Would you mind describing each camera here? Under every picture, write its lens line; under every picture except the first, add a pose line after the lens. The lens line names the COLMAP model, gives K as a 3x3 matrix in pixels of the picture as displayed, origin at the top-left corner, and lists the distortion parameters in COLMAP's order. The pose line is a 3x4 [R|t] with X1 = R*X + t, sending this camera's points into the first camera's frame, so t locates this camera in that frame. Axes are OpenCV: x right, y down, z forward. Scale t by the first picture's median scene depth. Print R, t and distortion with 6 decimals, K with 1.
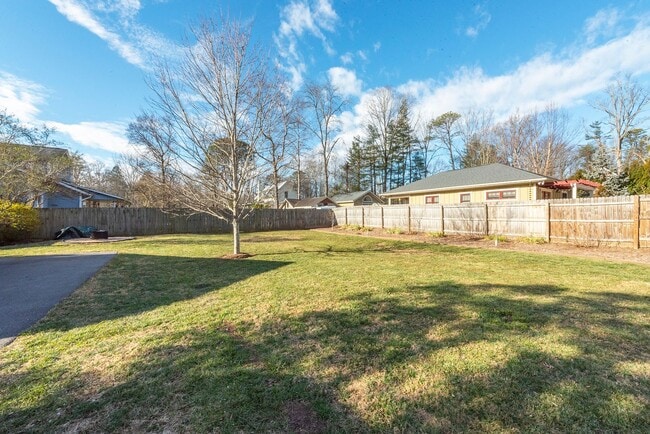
lens RADIAL K [[252.2, 0, 332.0], [0, 252.2, 215.0], [0, 0, 1]] dist [0.008573, -0.003868]
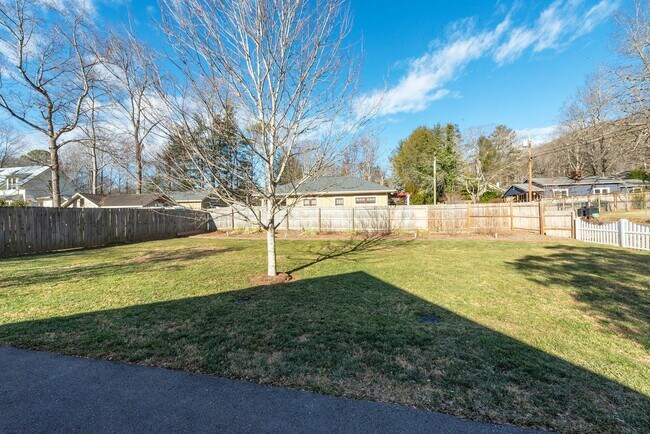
lens RADIAL K [[252.2, 0, 328.9], [0, 252.2, 215.3], [0, 0, 1]] dist [0.008573, -0.003868]
pose [[0.720867, -0.001298, 0.693073, -0.414741], [0.007361, 0.999956, -0.005783, 0.004313], [-0.693035, 0.009271, 0.720845, 0.216517]]
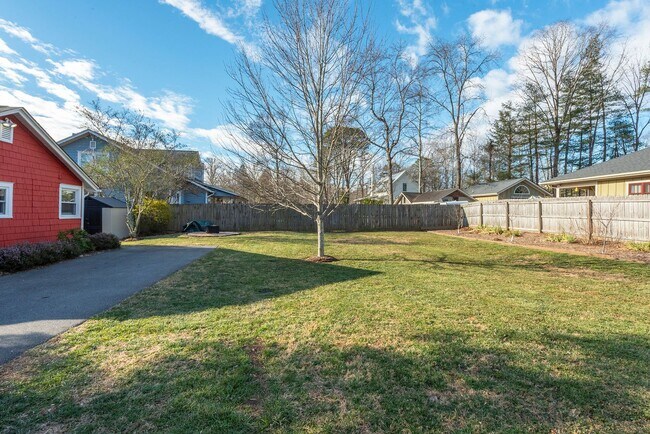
lens RADIAL K [[302.8, 0, 328.3], [0, 302.8, 220.4], [0, 0, 1]] dist [0.007915, -0.004275]
pose [[0.906374, 0.019694, -0.422016, 0.035429], [-0.008888, 0.999581, 0.027558, 0.001345], [0.422382, -0.021227, 0.906169, 0.039031]]
